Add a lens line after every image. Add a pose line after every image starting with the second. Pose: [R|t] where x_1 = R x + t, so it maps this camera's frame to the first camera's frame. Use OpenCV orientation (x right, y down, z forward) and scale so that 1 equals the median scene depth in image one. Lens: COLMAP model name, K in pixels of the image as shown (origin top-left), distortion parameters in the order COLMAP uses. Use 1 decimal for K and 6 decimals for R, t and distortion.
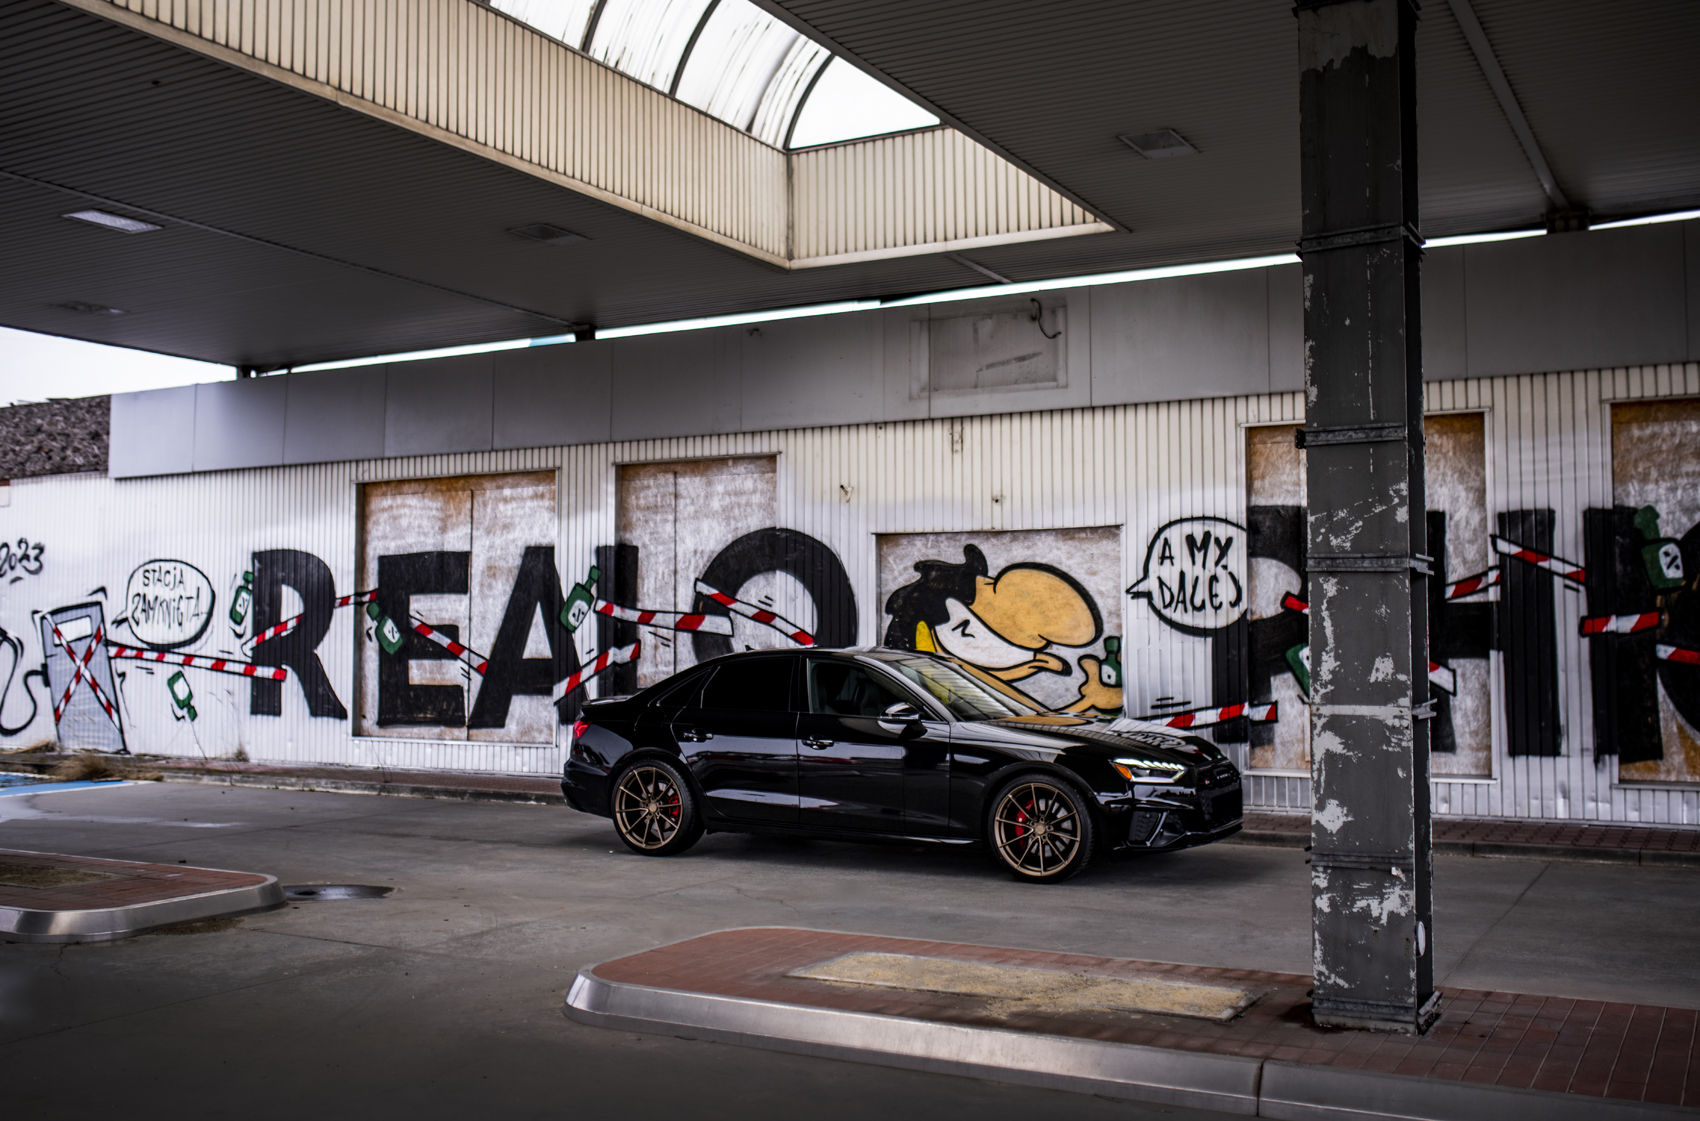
lens RADIAL K [[1691.8, 0, 857.1], [0, 1691.8, 549.5], [0, 0, 1]] dist [-0.036077, 0.000000]
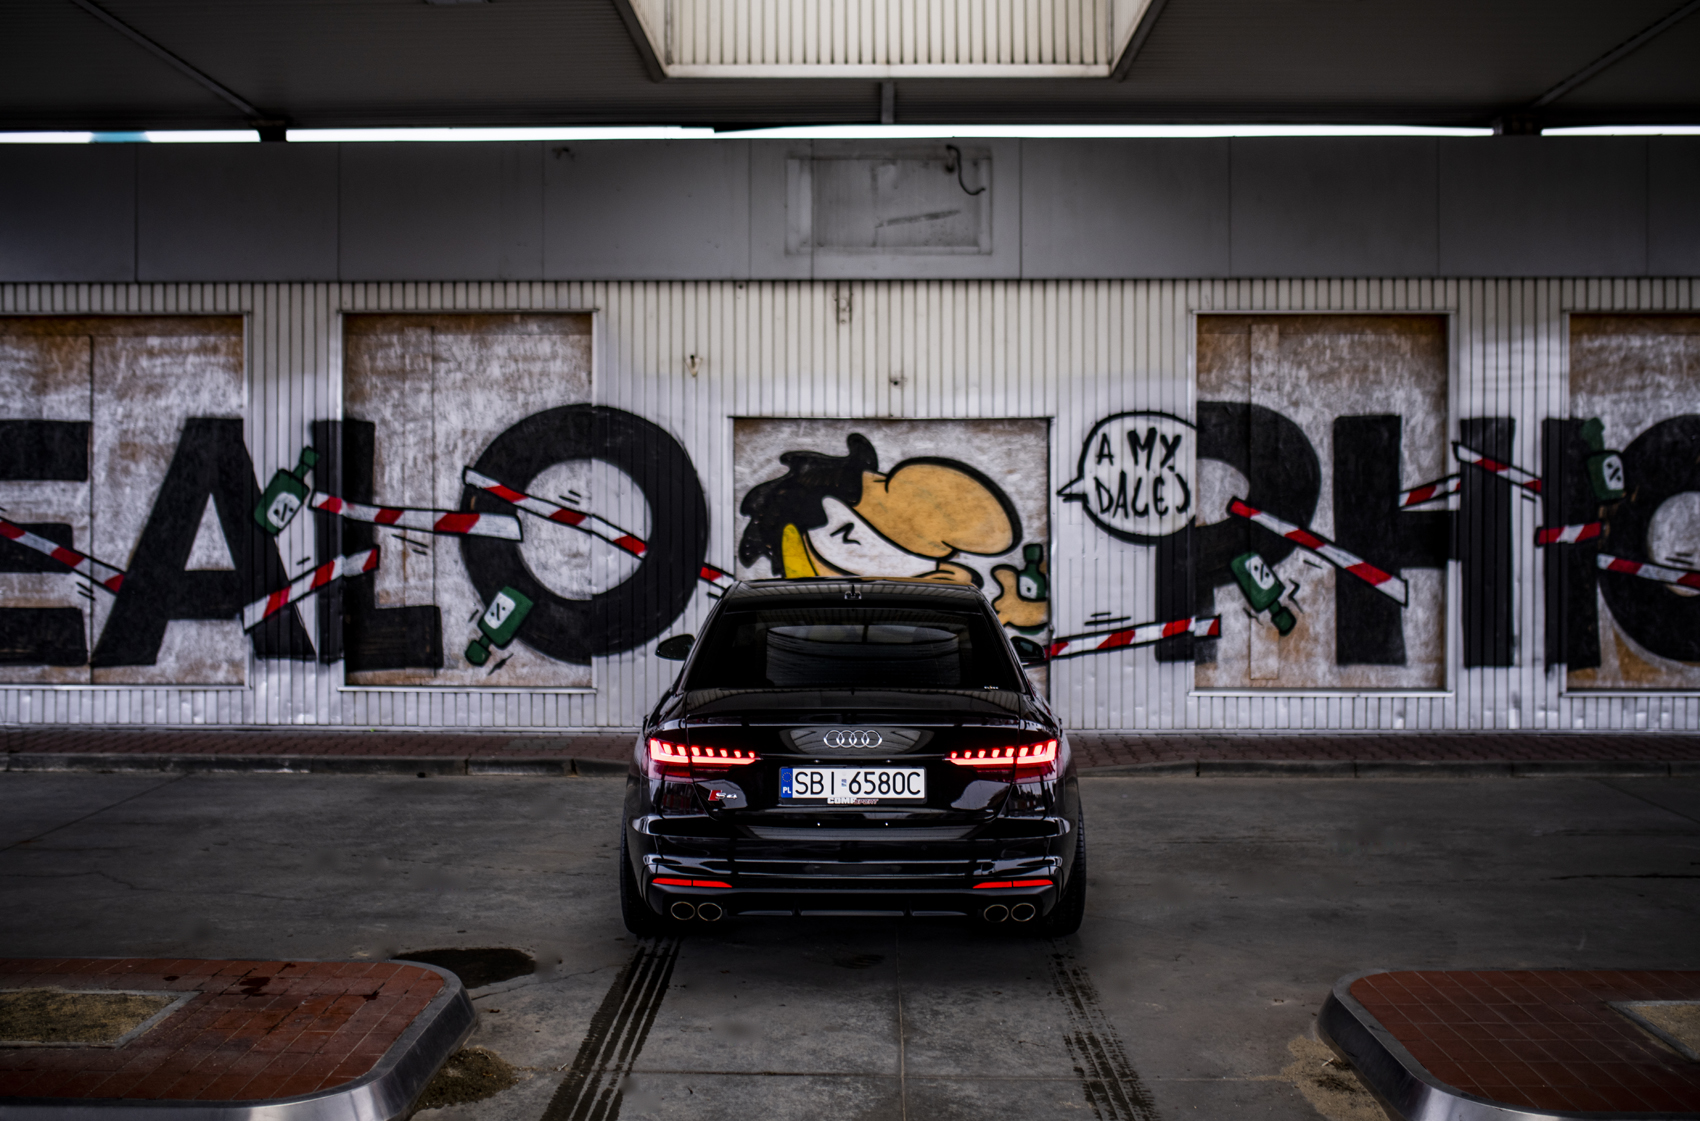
lens RADIAL K [[1691.8, 0, 849.3], [0, 1691.8, 545.6], [0, 0, 1]] dist [-0.036077, 0.000000]
pose [[0.884976, -0.007309, 0.465580, -0.317548], [-0.027622, 0.997292, 0.068159, -0.004597], [-0.464817, -0.073179, 0.882377, 0.247950]]
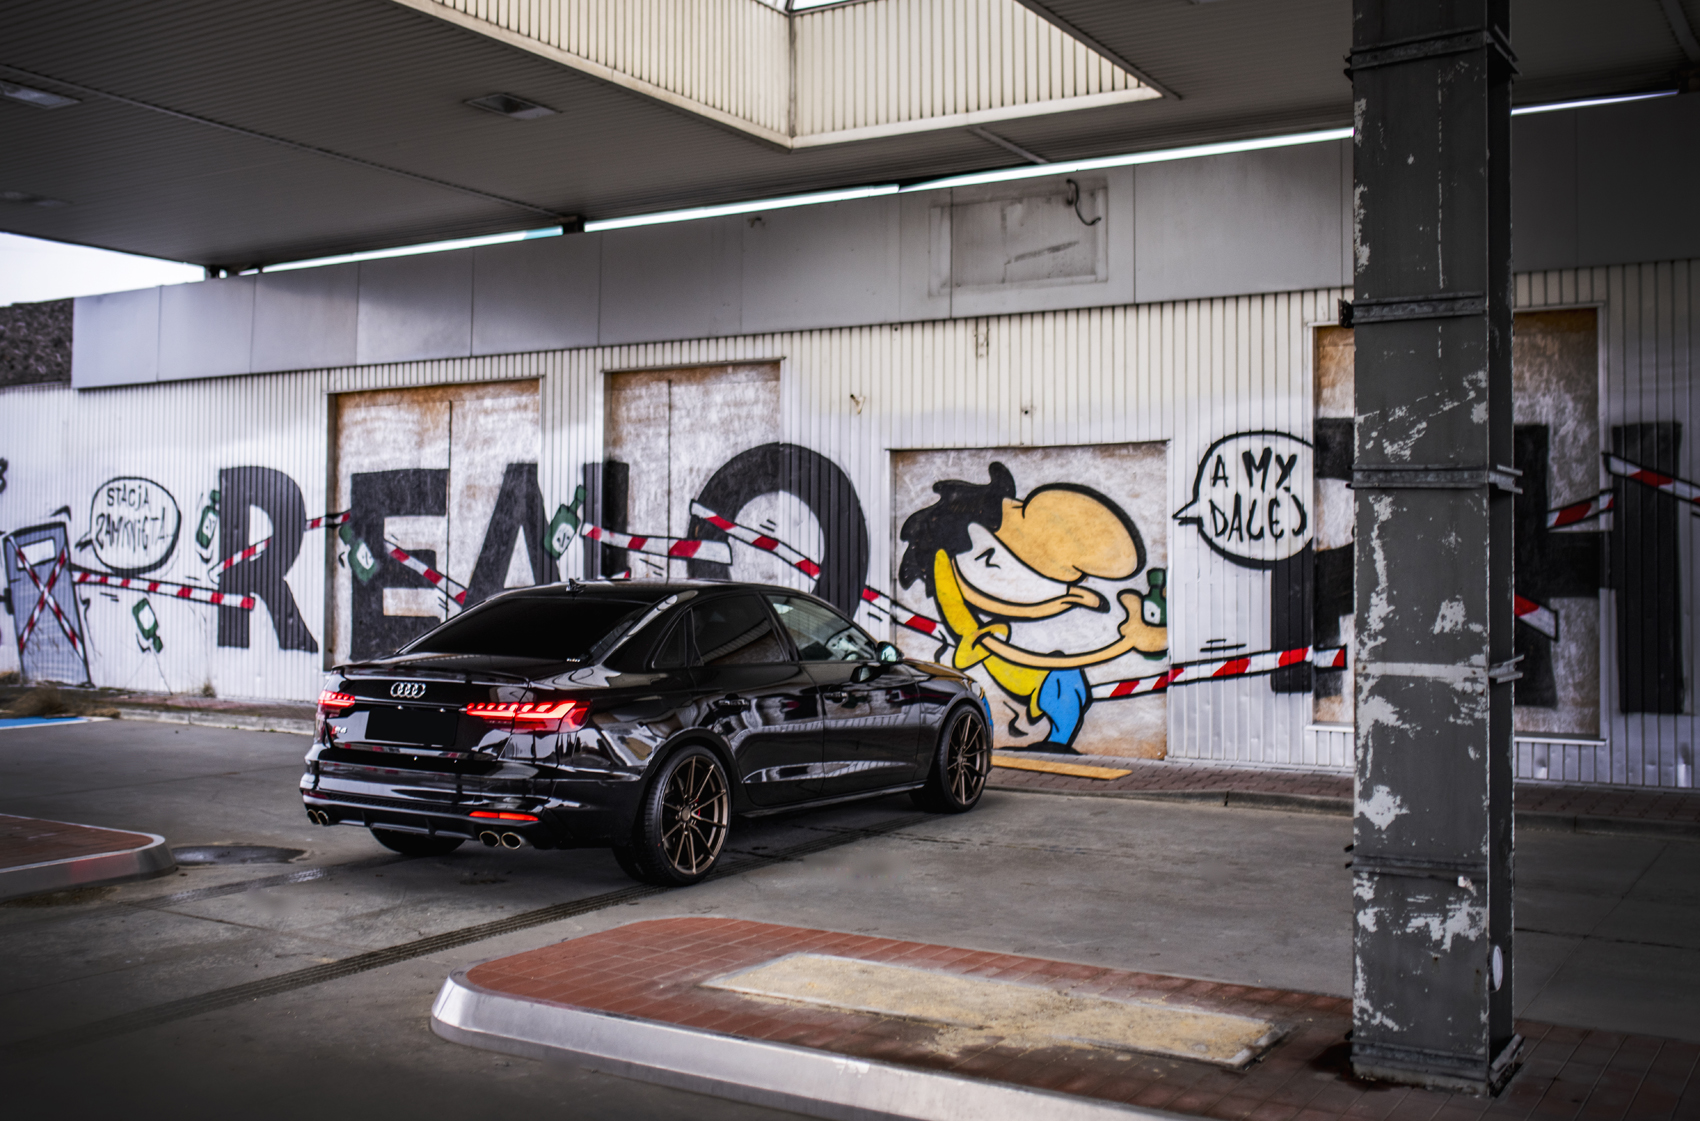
lens RADIAL K [[1775.7, 0, 820.2], [0, 1775.7, 525.6], [0, 0, 1]] dist [-0.037714, 0.000000]
pose [[0.998262, 0.006194, -0.058605, 0.029004], [-0.004474, 0.999557, 0.029438, 0.003059], [0.058761, -0.029124, 0.997847, 0.073815]]
